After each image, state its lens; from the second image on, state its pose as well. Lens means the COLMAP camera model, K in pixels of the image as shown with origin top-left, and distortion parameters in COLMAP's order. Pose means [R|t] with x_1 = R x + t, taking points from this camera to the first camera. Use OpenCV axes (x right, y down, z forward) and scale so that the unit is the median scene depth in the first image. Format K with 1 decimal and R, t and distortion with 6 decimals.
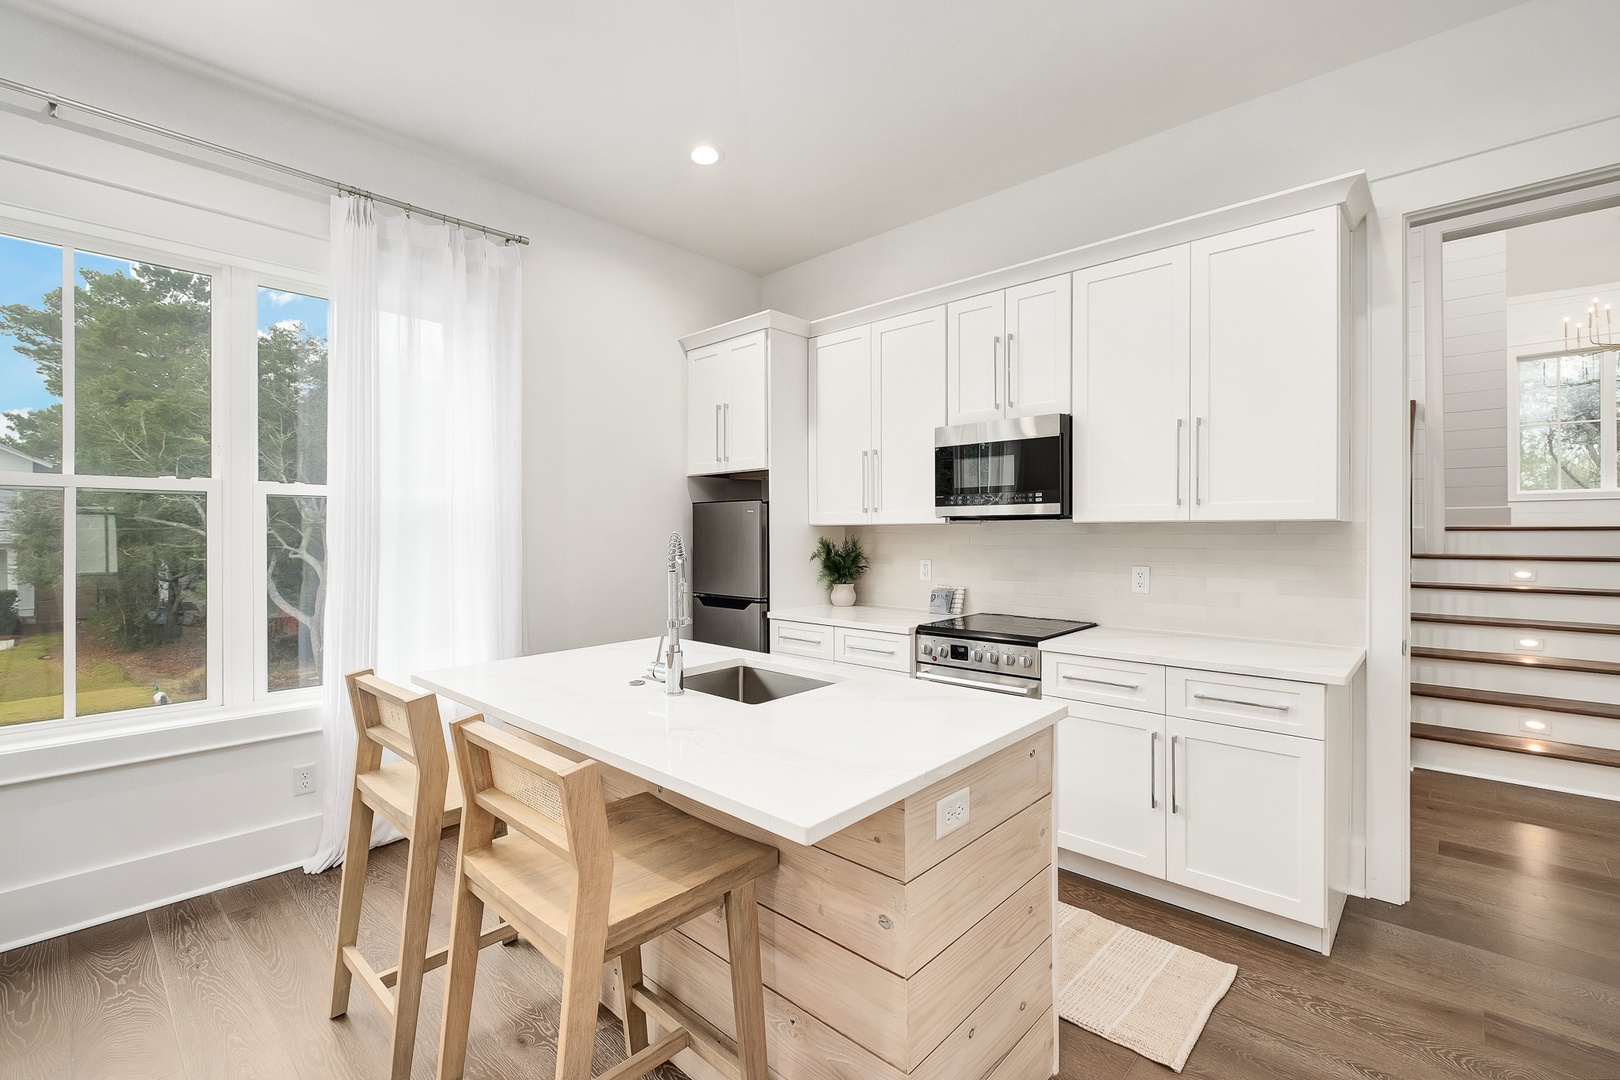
lens RADIAL K [[703.7, 0, 810.0], [0, 703.7, 540.0], [0, 0, 1]] dist [-0.000621, -0.000875]
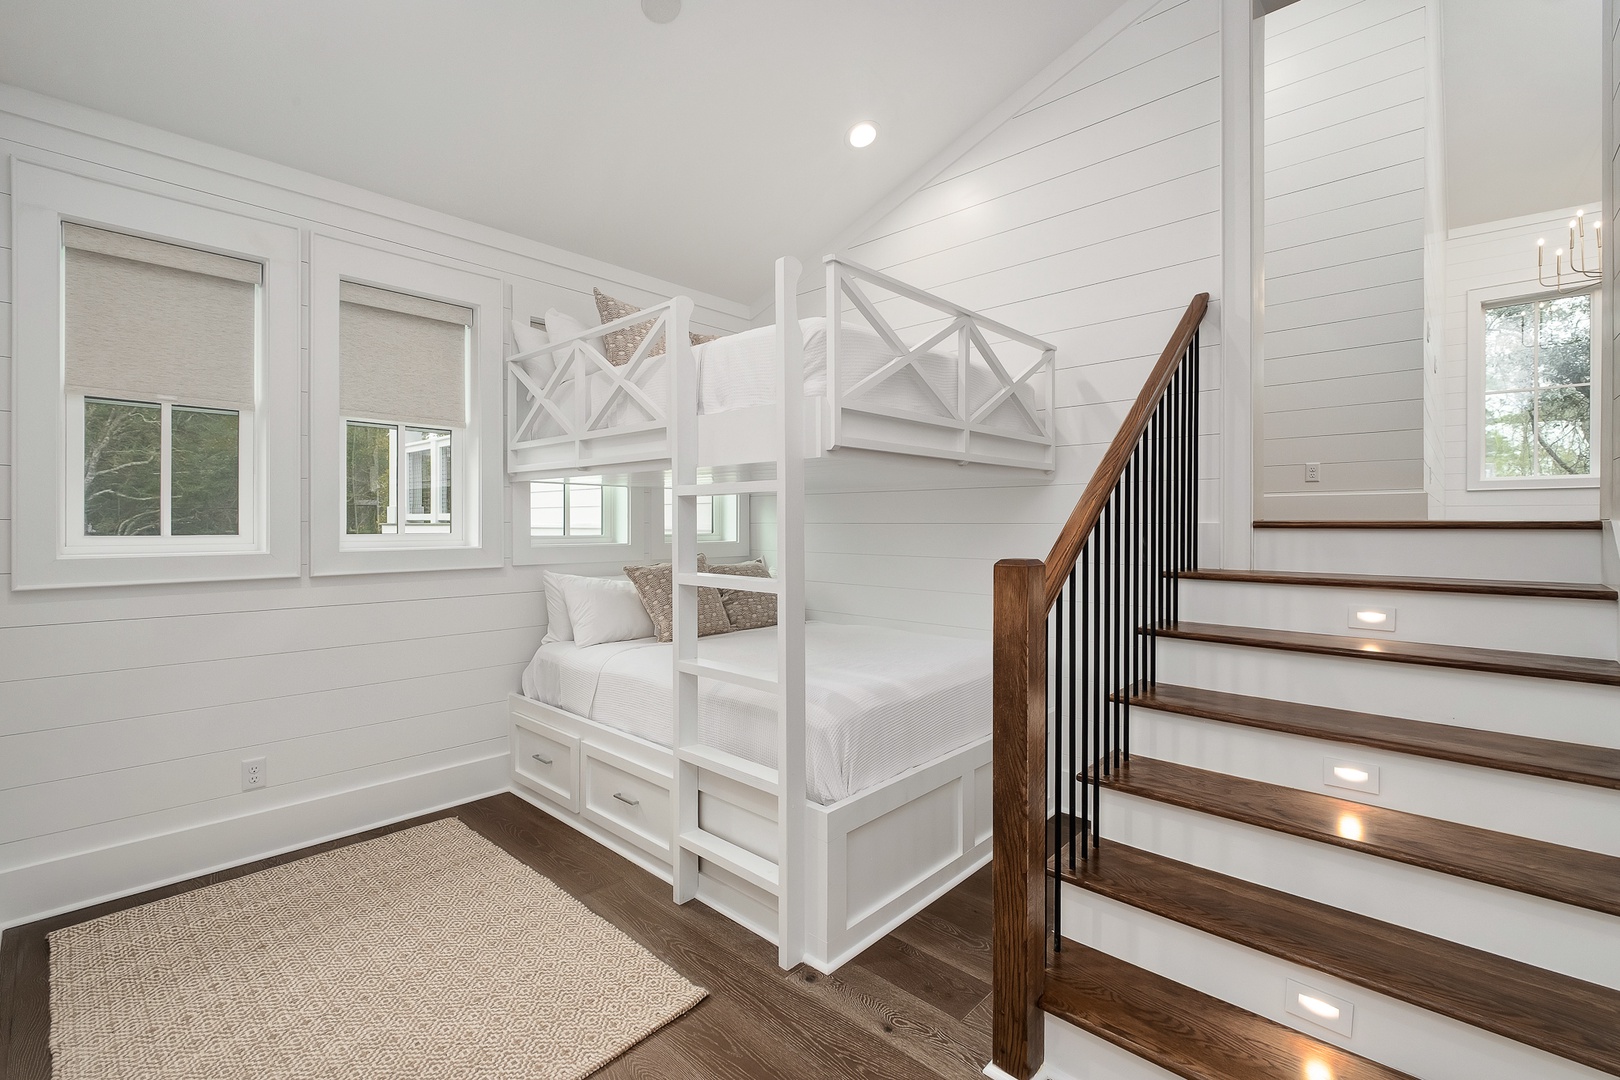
lens RADIAL K [[703.7, 0, 810.0], [0, 703.7, 540.0], [0, 0, 1]] dist [-0.000621, -0.000875]
pose [[0.999967, 0.006514, -0.004906, 0.316607], [-0.006440, 0.999868, 0.014901, -0.006290], [0.005002, -0.014869, 0.999877, 0.254804]]
